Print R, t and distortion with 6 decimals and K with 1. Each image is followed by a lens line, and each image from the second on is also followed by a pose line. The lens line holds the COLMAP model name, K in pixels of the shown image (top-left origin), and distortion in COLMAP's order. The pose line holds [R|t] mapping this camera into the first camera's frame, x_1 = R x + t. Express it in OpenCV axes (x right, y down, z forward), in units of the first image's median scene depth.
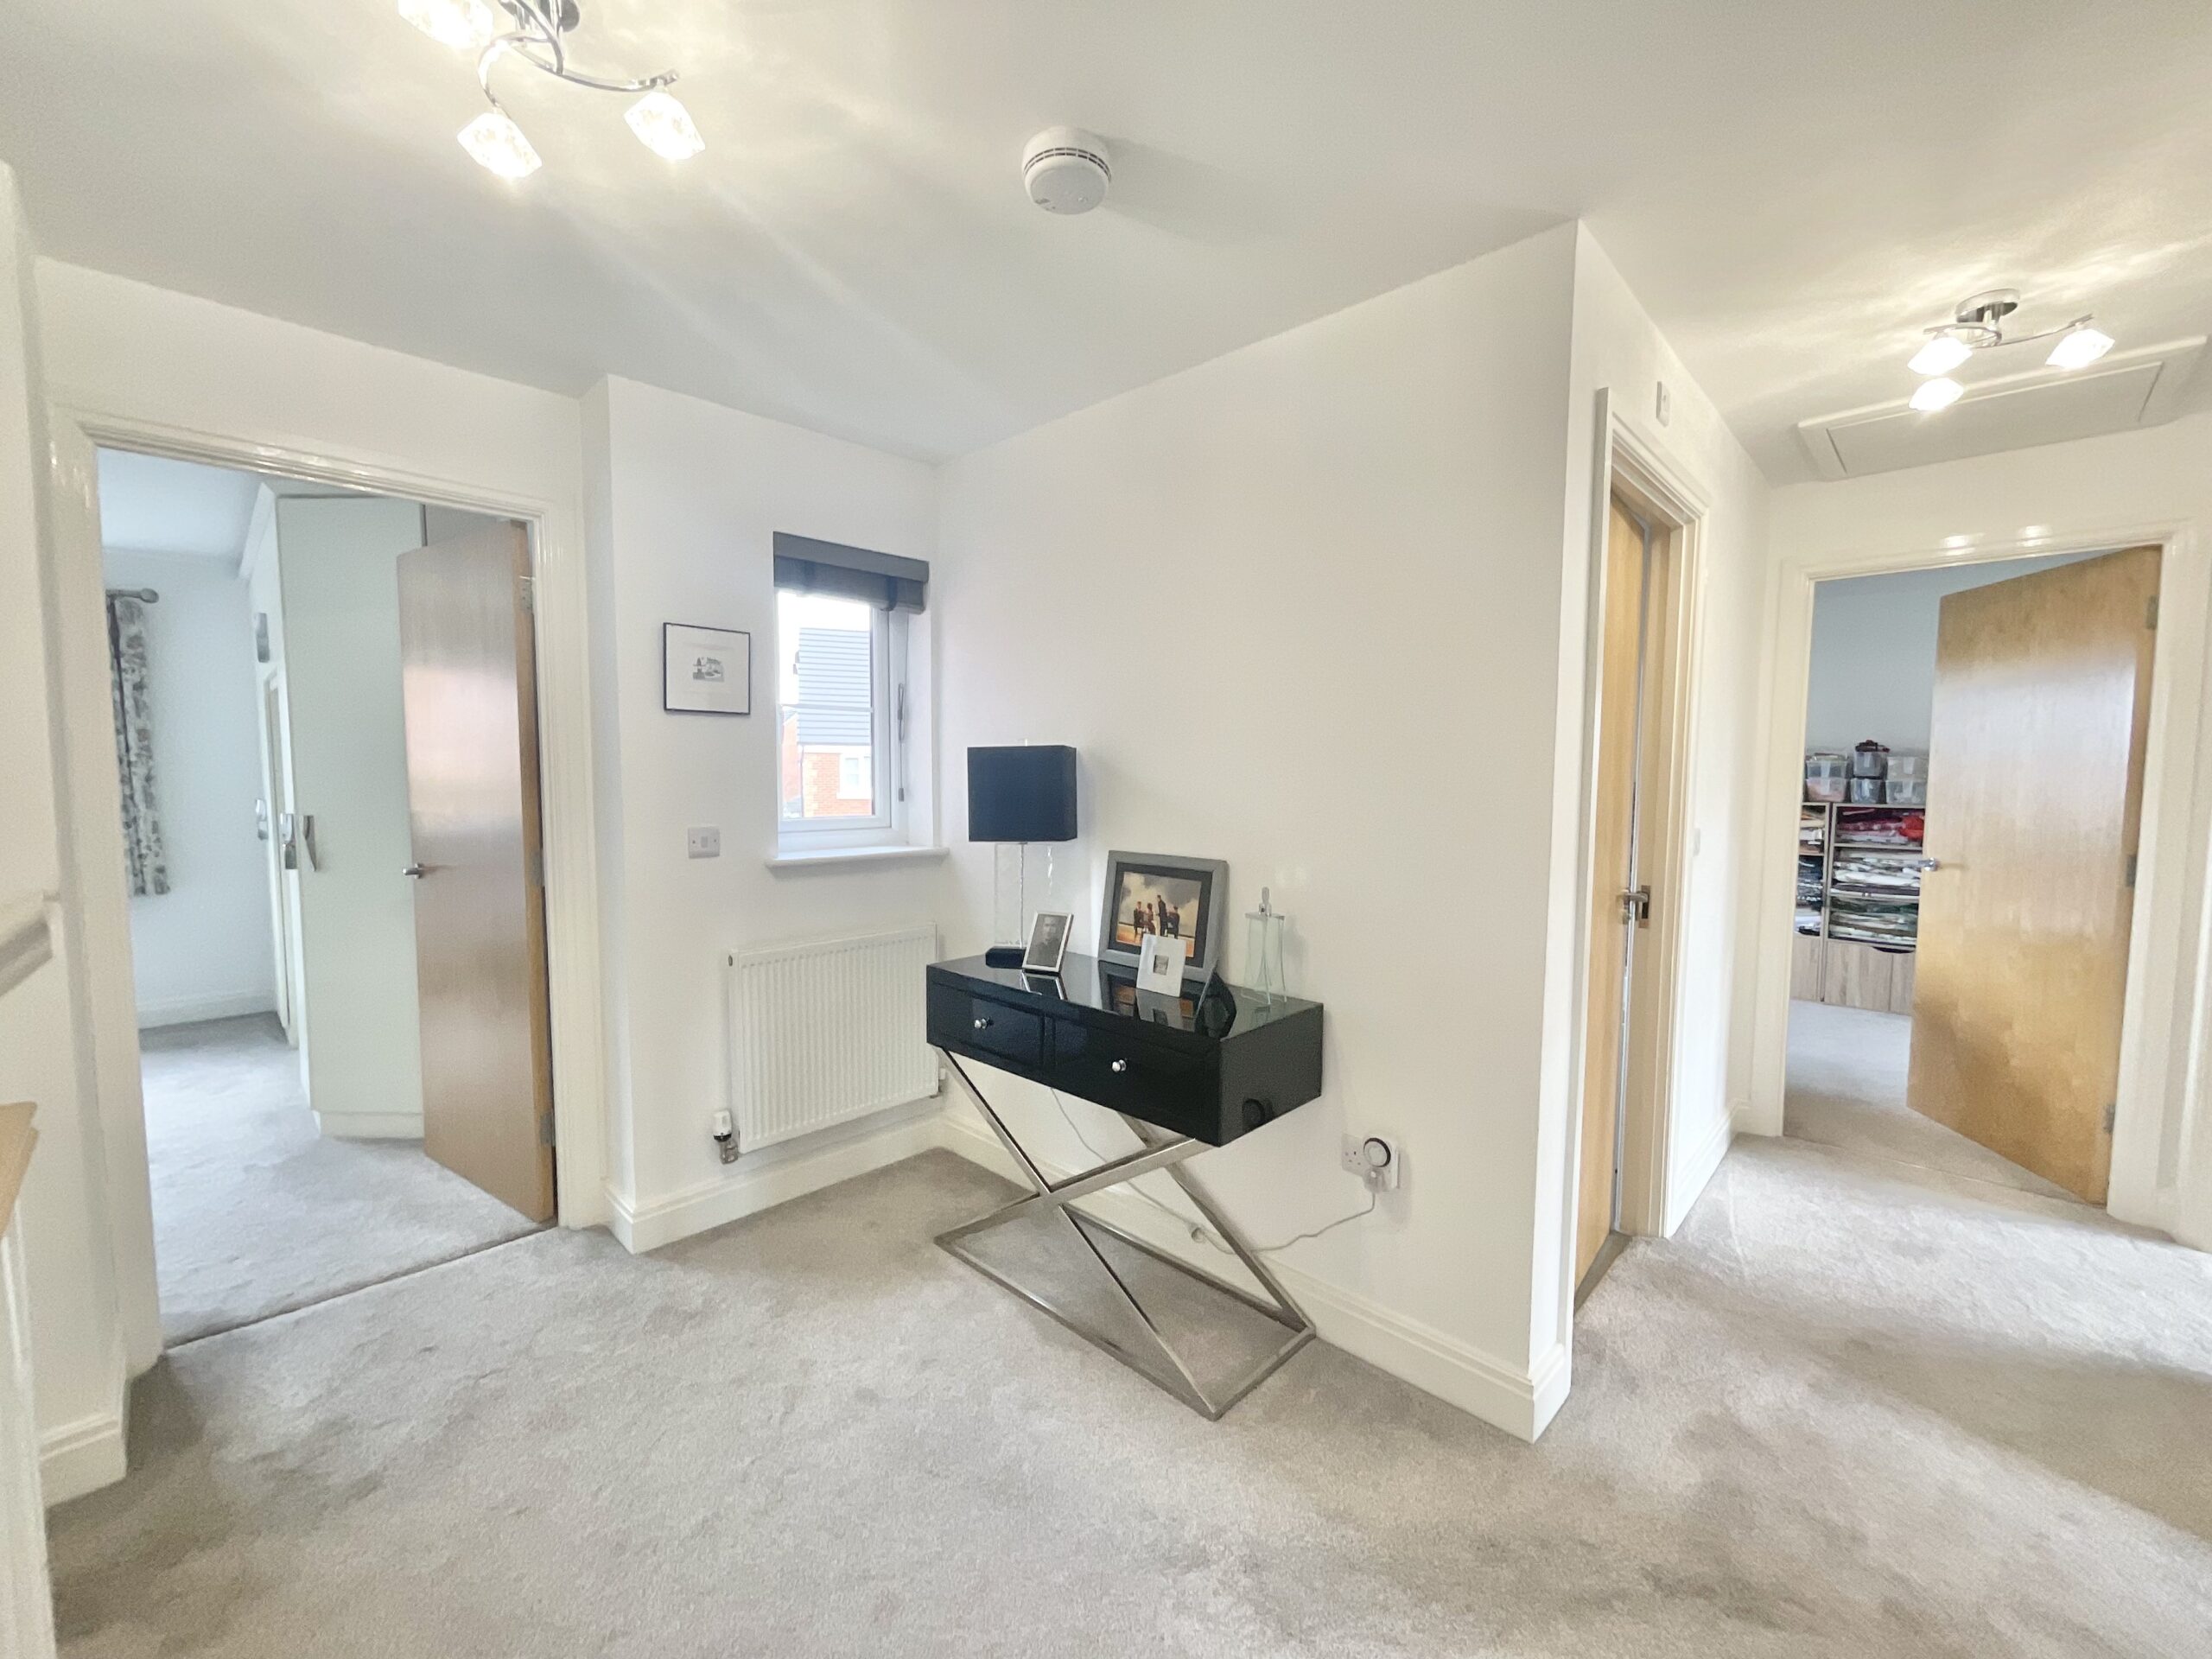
lens RADIAL K [[894.1, 0, 1086.4], [0, 894.1, 839.3], [0, 0, 1]] dist [-0.003152, -0.000166]
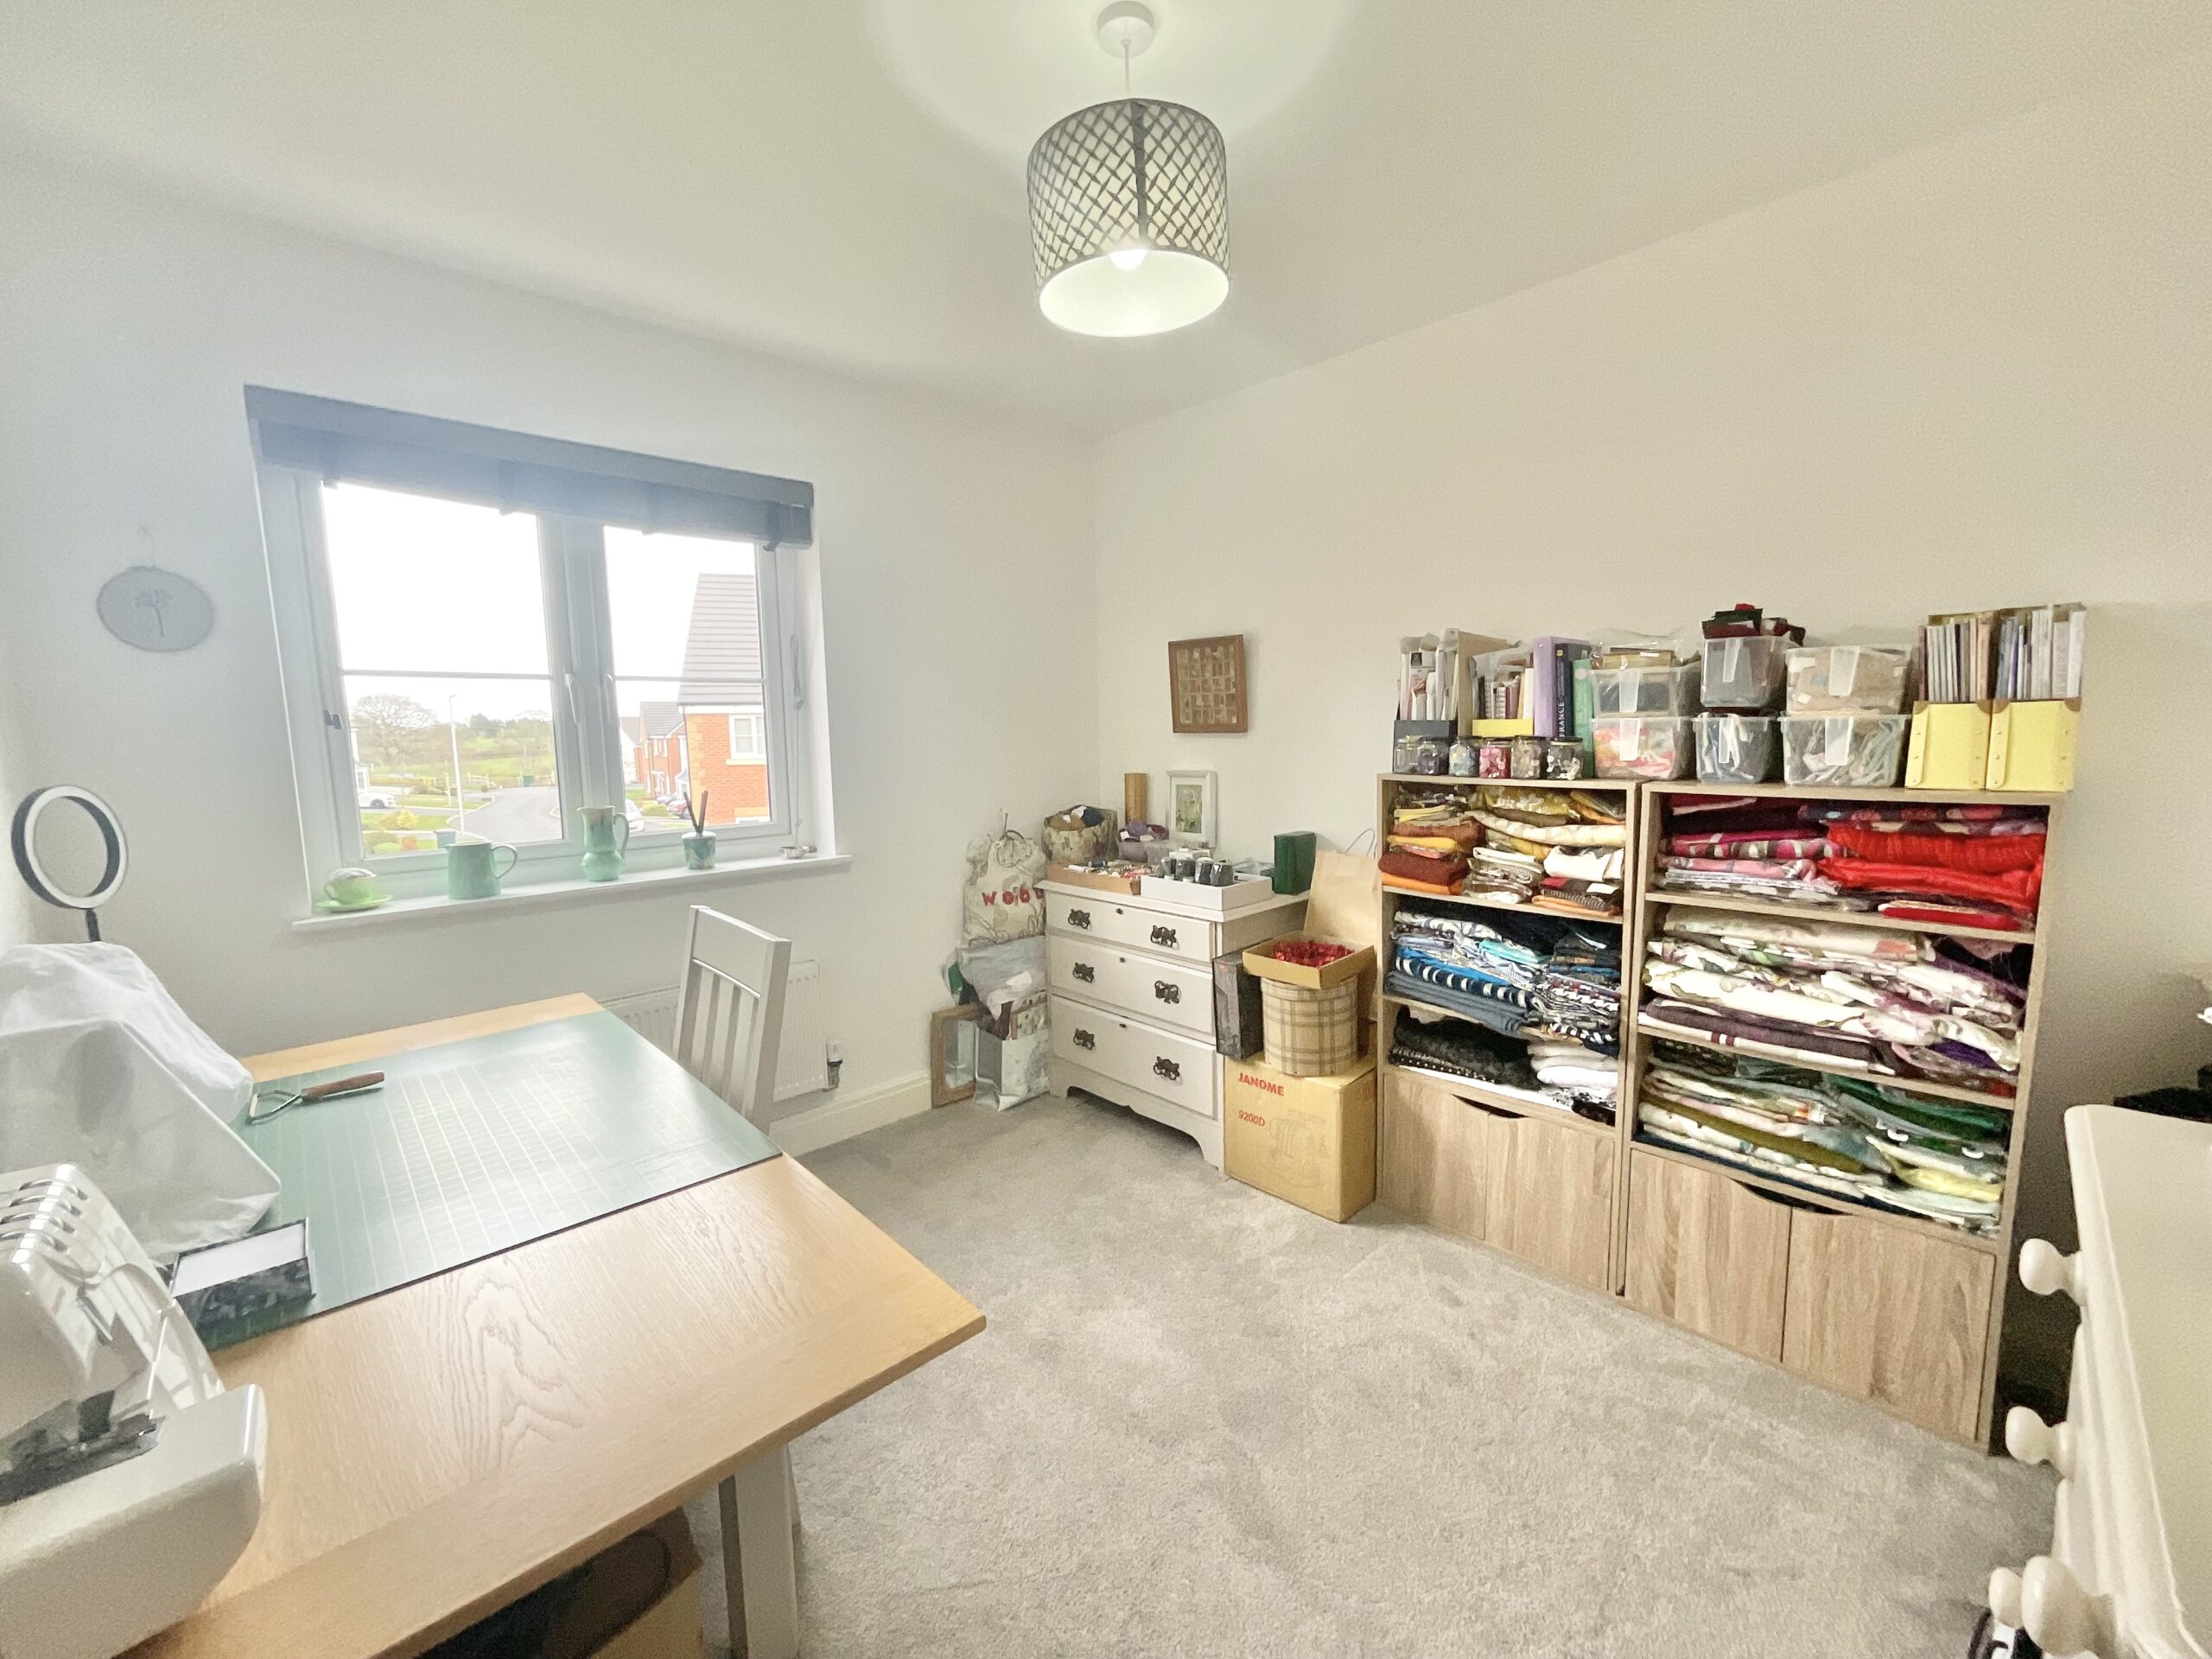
lens RADIAL K [[894.1, 0, 1104.6], [0, 894.1, 835.7], [0, 0, 1]] dist [-0.003152, -0.000166]
pose [[0.997805, -0.006957, -0.065853, 0.643270], [0.009566, 0.999178, 0.039392, -0.035599], [0.065525, -0.039936, 0.997051, 0.621532]]
